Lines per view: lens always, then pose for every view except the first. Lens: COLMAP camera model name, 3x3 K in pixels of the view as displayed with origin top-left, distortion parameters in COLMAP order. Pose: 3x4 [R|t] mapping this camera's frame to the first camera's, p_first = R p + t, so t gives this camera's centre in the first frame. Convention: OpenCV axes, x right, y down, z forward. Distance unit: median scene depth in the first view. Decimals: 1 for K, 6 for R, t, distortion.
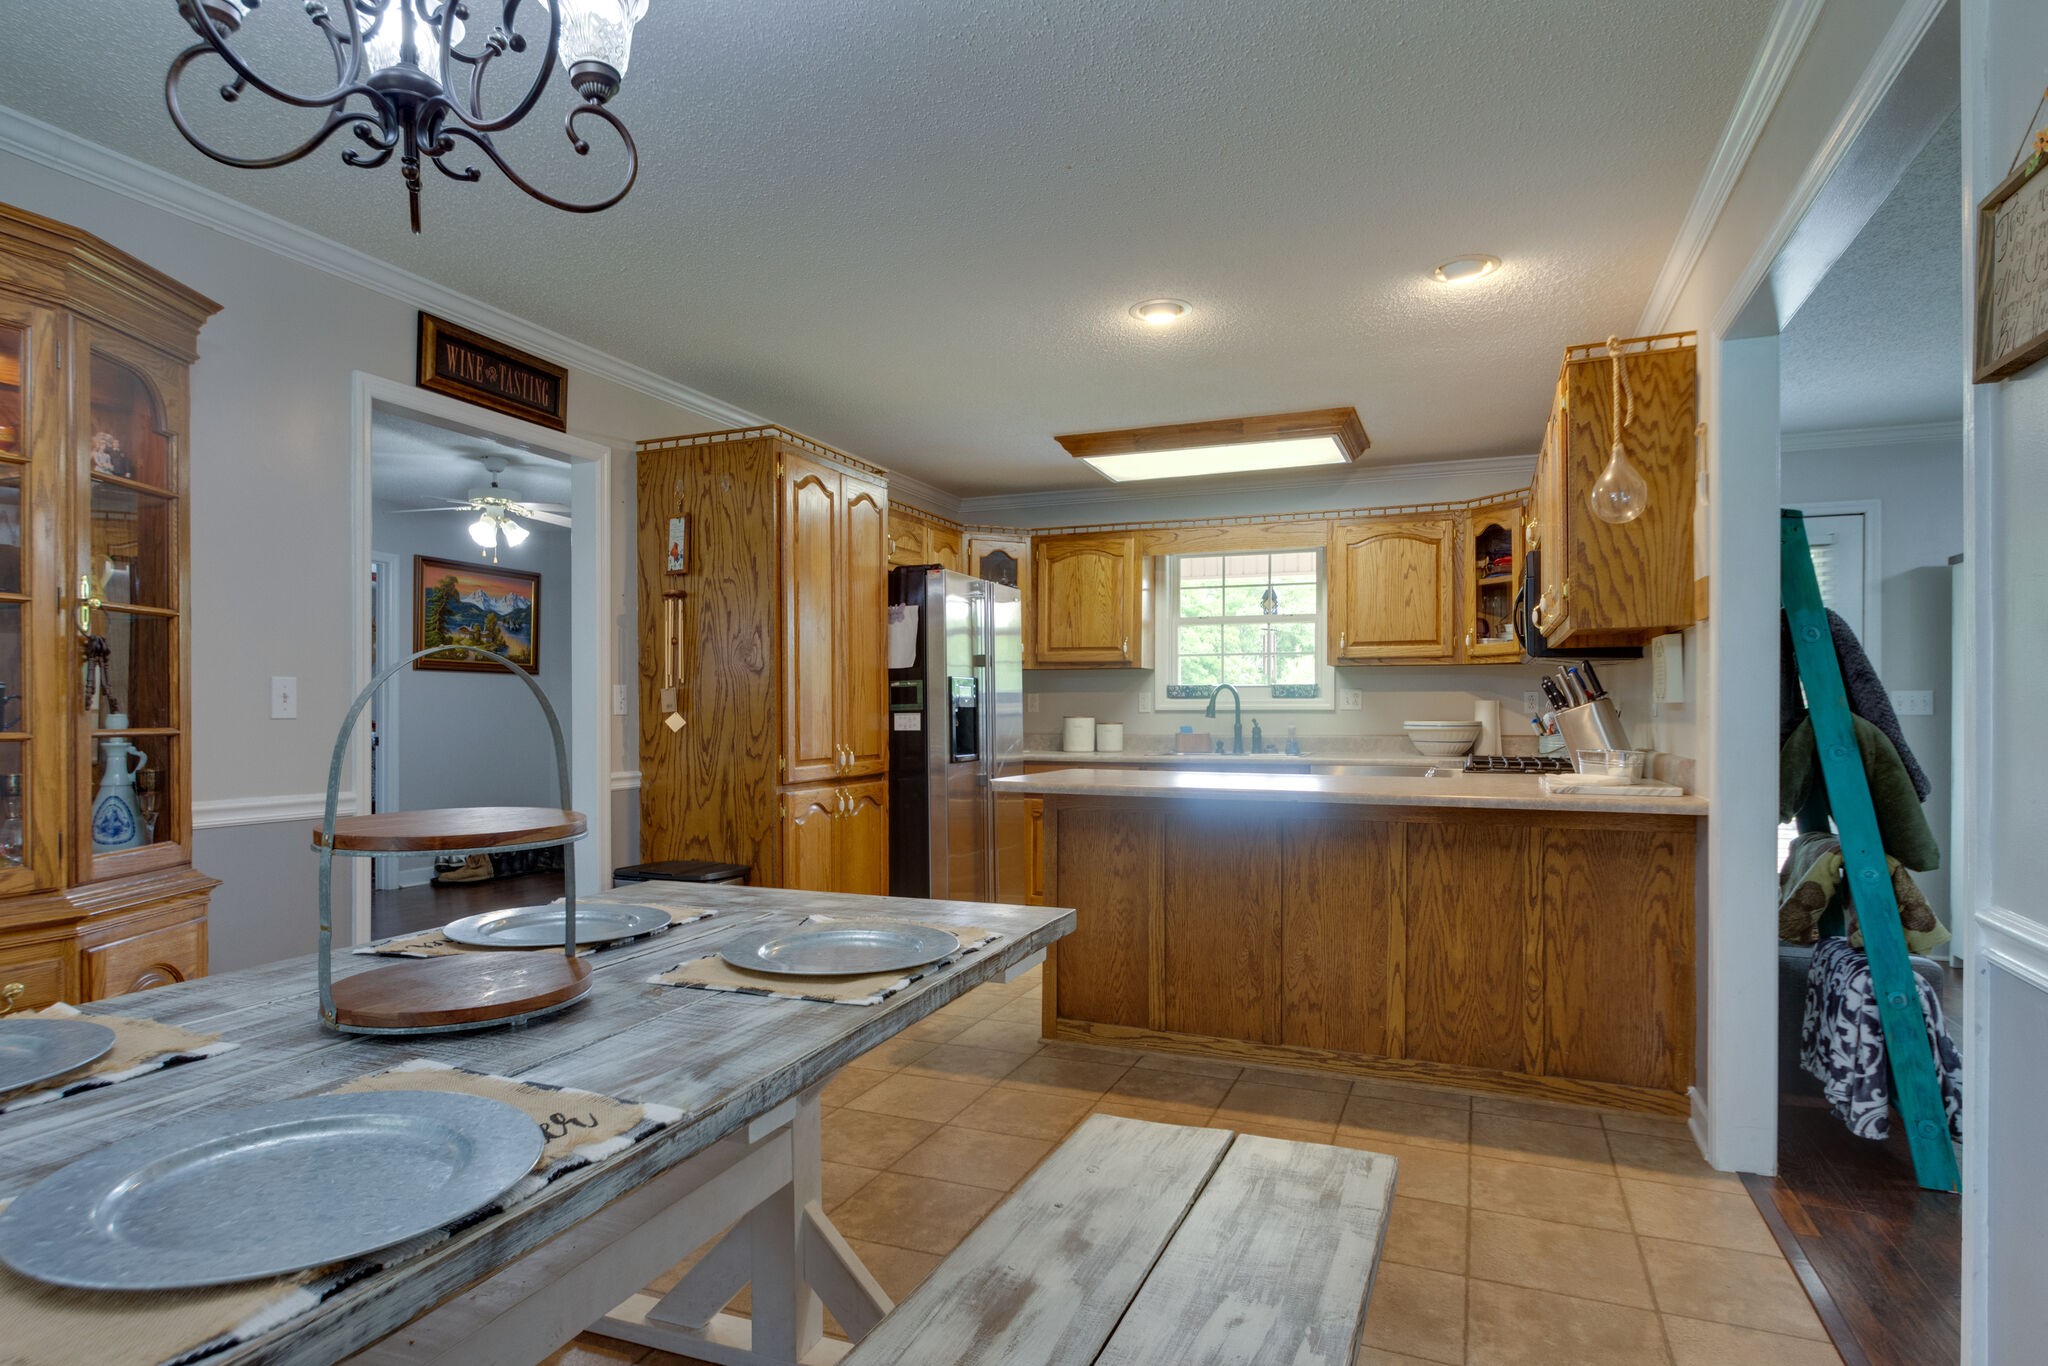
lens RADIAL K [[1098.6, 0, 1019.0], [0, 1098.6, 708.7], [0, 0, 1]] dist [-0.004890, -0.000882]
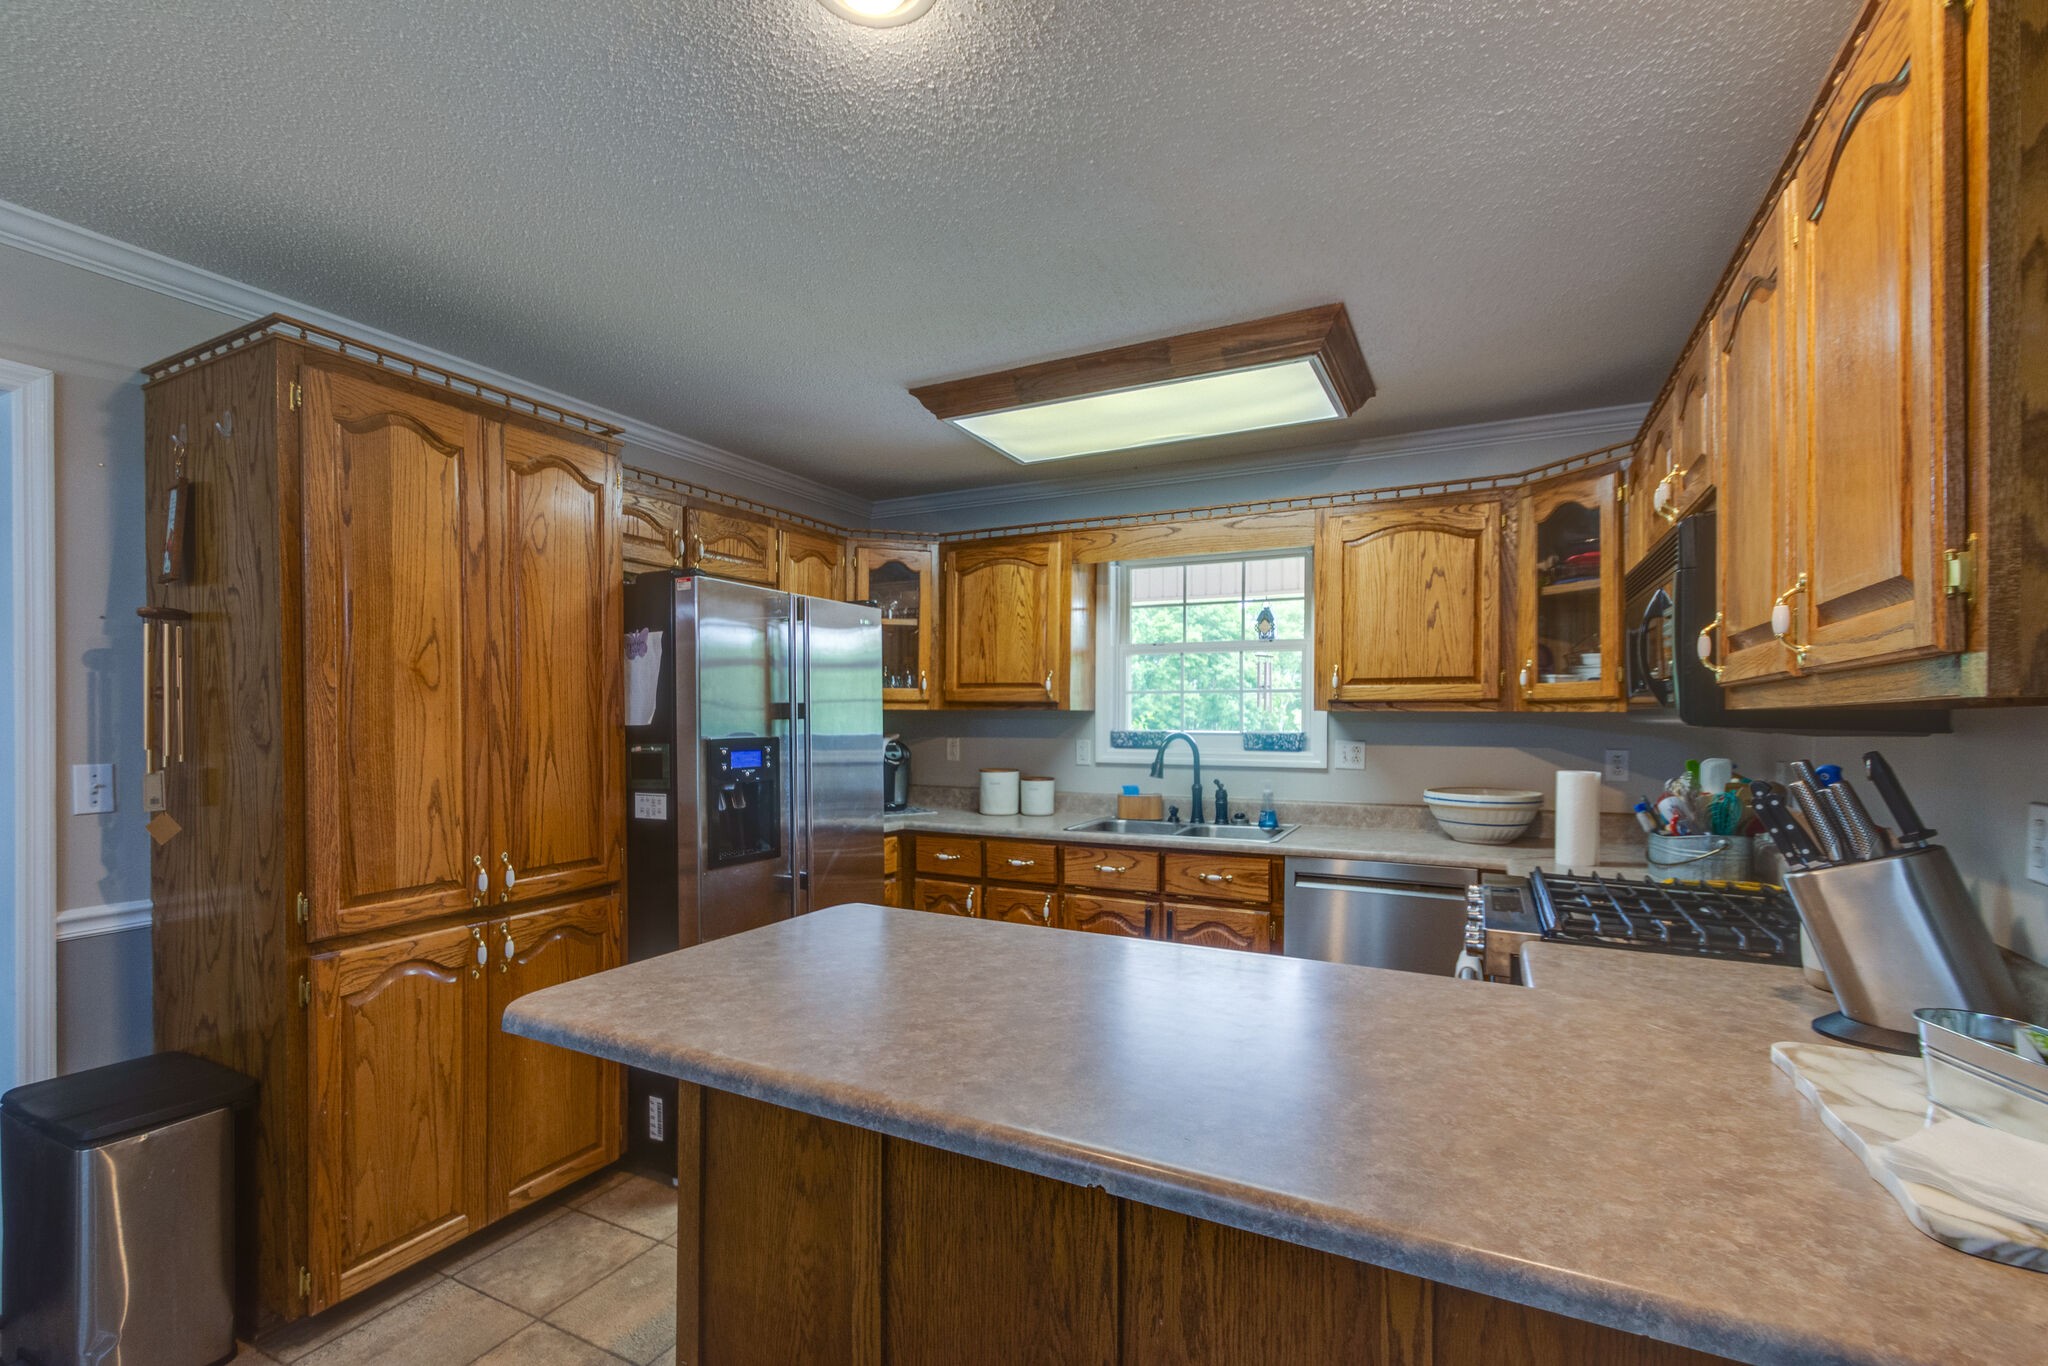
lens RADIAL K [[904.0, 0, 1008.3], [0, 904.0, 720.4], [0, 0, 1]] dist [0.001777, 0.000189]
pose [[0.995677, 0.003359, -0.092828, 0.139329], [-0.002859, 0.999981, 0.005520, -0.036765], [0.092844, -0.005230, 0.995667, 0.400287]]
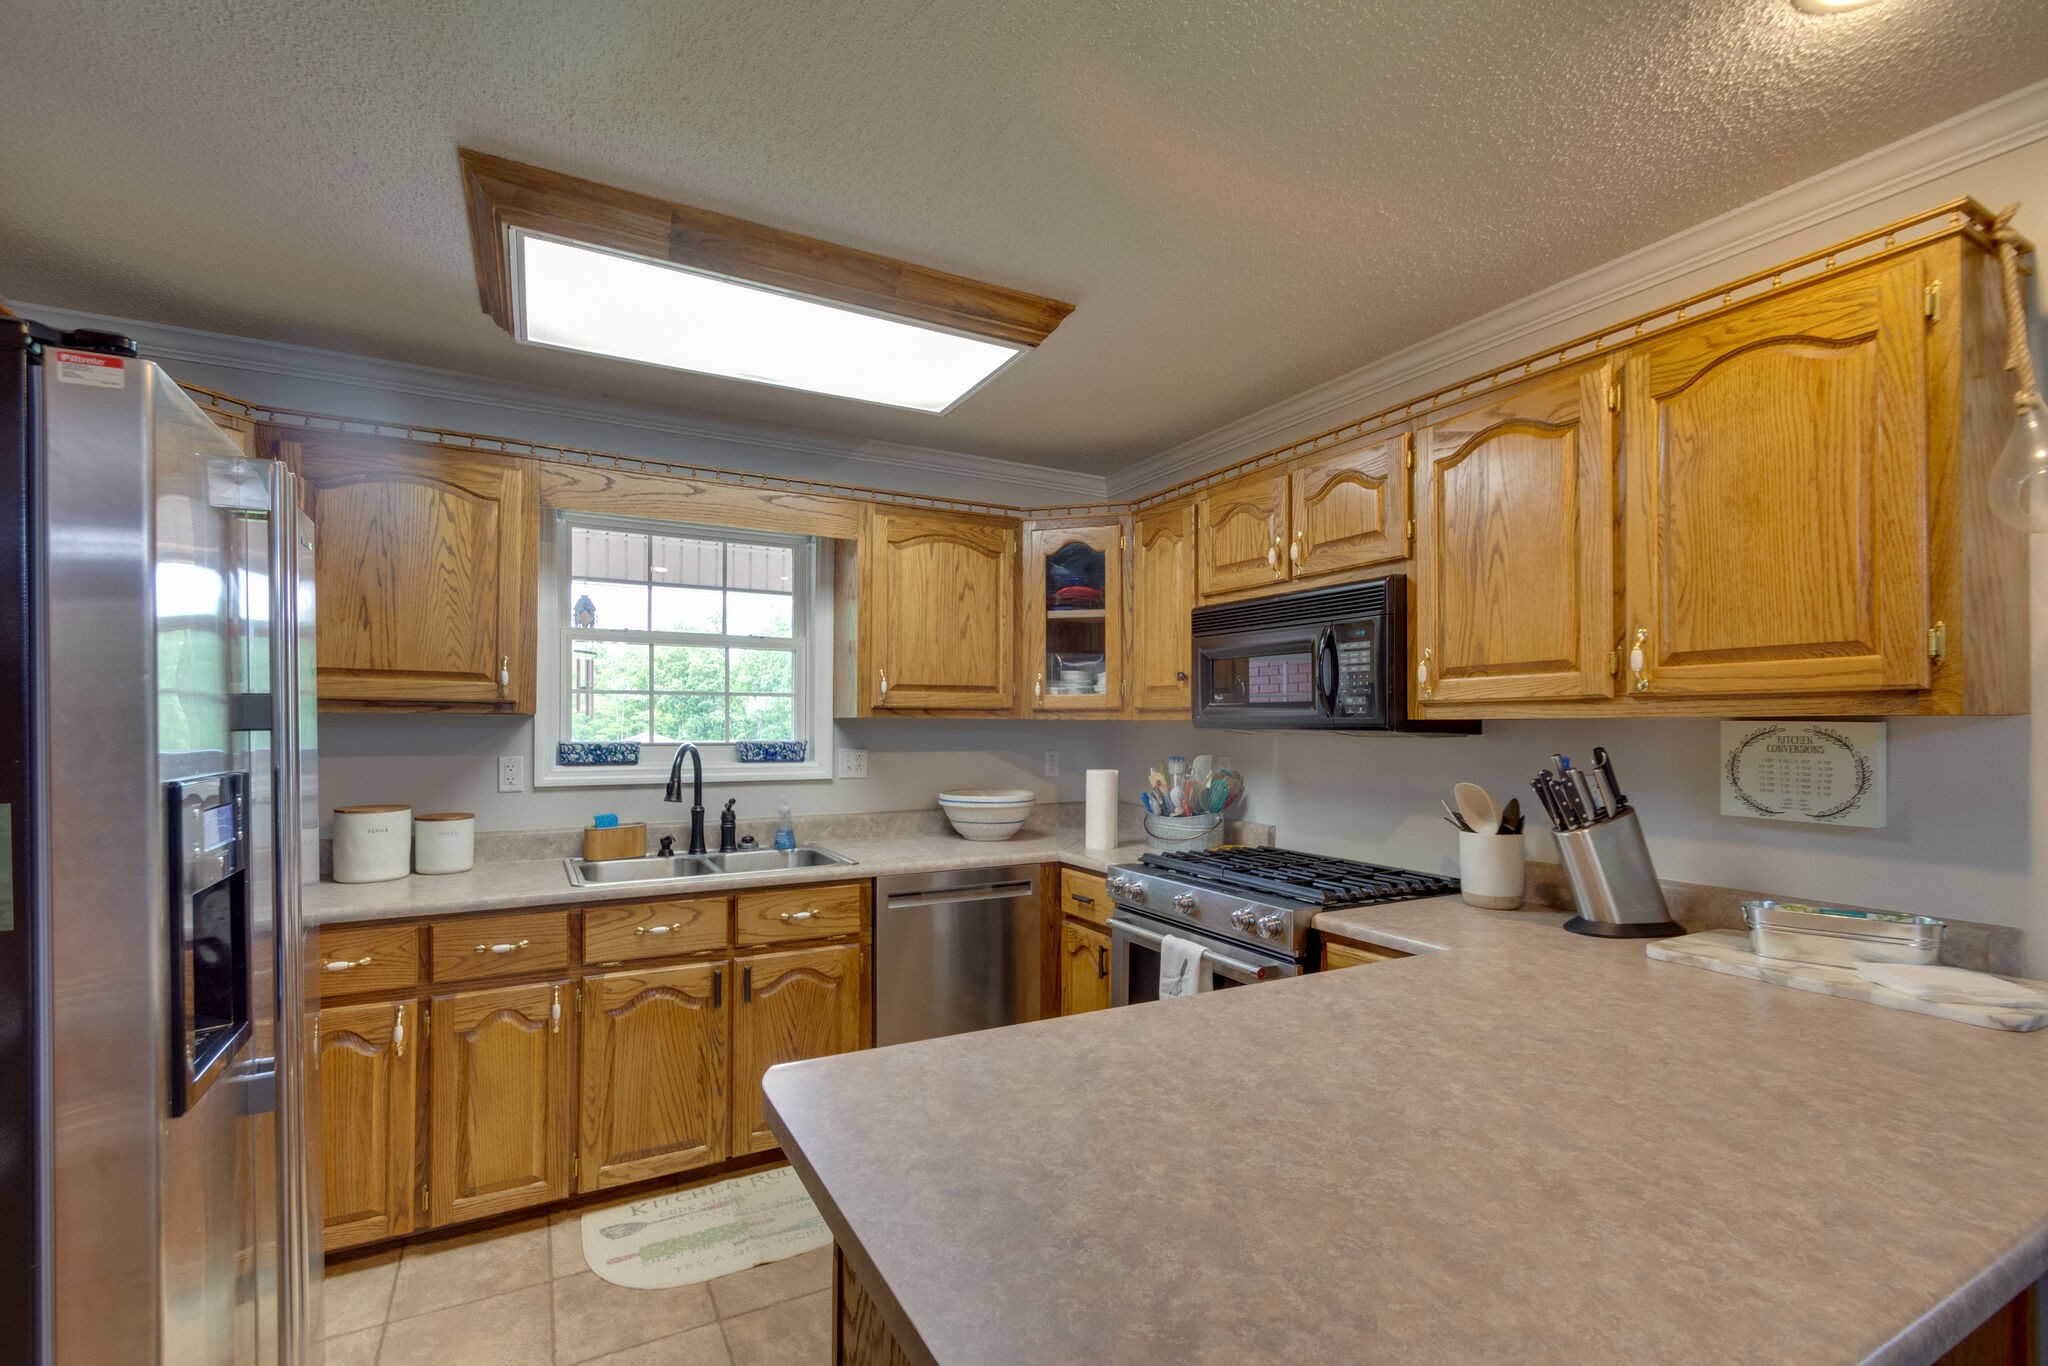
lens RADIAL K [[891.5, 0, 976.8], [0, 891.5, 714.7], [0, 0, 1]] dist [-0.002378, -0.000424]
pose [[0.648759, 0.010252, 0.760925, -0.088276], [-0.004291, 0.999943, -0.009814, -0.036888], [-0.760982, 0.003101, 0.648766, 0.606474]]
